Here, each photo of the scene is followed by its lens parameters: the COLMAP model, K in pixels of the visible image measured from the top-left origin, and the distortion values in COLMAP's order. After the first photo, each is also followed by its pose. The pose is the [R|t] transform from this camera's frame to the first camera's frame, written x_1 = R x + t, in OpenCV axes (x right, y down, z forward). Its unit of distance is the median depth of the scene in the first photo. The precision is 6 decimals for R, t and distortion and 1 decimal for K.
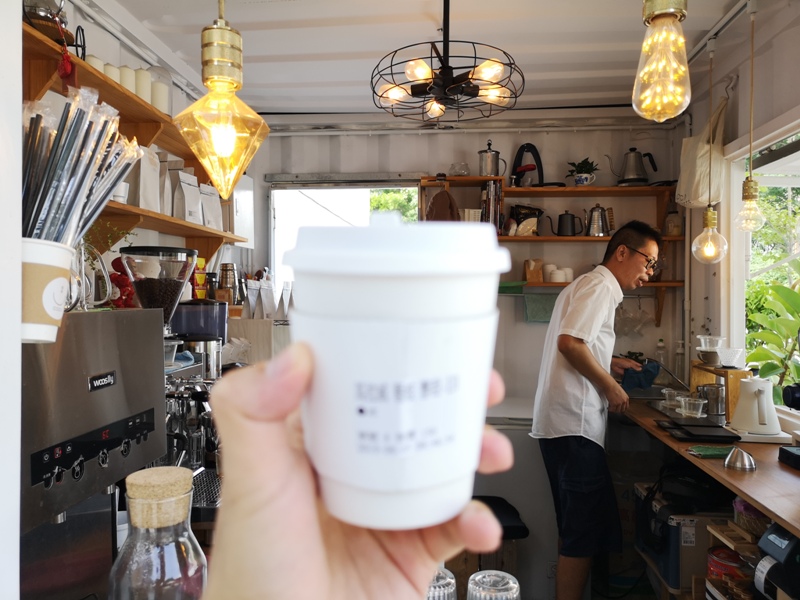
lens RADIAL K [[601.4, 0, 400.0], [0, 601.4, 300.0], [0, 0, 1]] dist [0.065279, -0.055600]
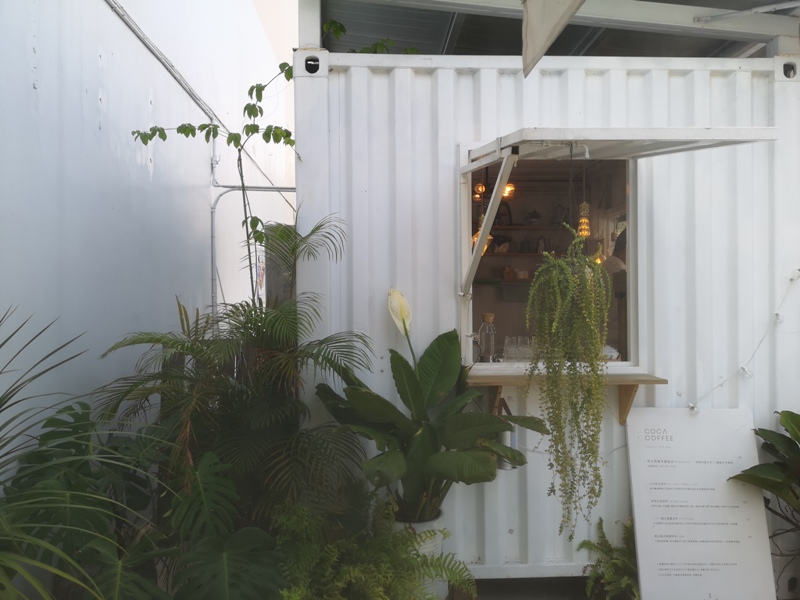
lens RADIAL K [[621.2, 0, 407.3], [0, 621.2, 294.9], [0, 0, 1]] dist [0.090075, -0.086748]
pose [[0.986838, -0.005097, 0.161633, -0.371702], [0.007163, 0.999900, -0.012199, 0.038749], [-0.161555, 0.013196, 0.986776, -0.772989]]
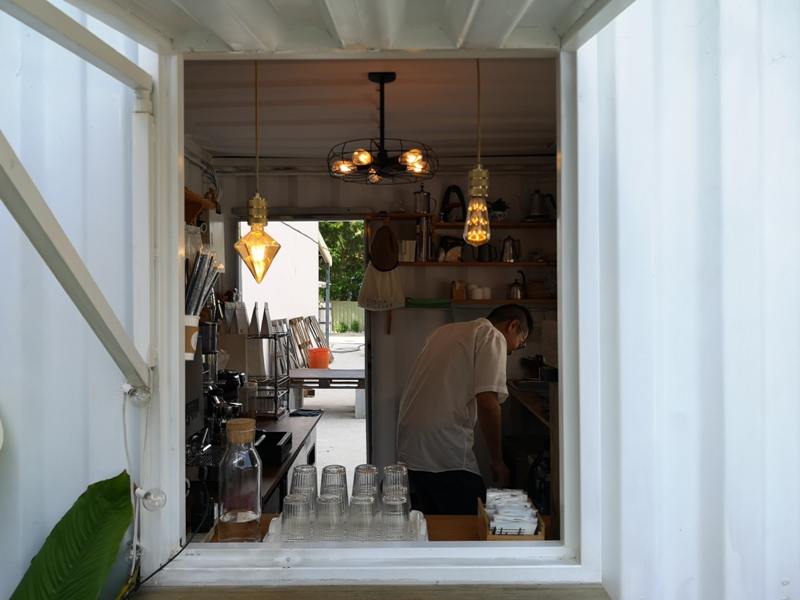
lens RADIAL K [[621.2, 0, 407.3], [0, 621.2, 294.9], [0, 0, 1]] dist [0.090075, -0.086748]
pose [[0.995609, -0.007366, 0.093320, -0.001132], [0.008444, 0.999902, -0.011164, -0.025169], [-0.093229, 0.011903, 0.995574, -0.249535]]
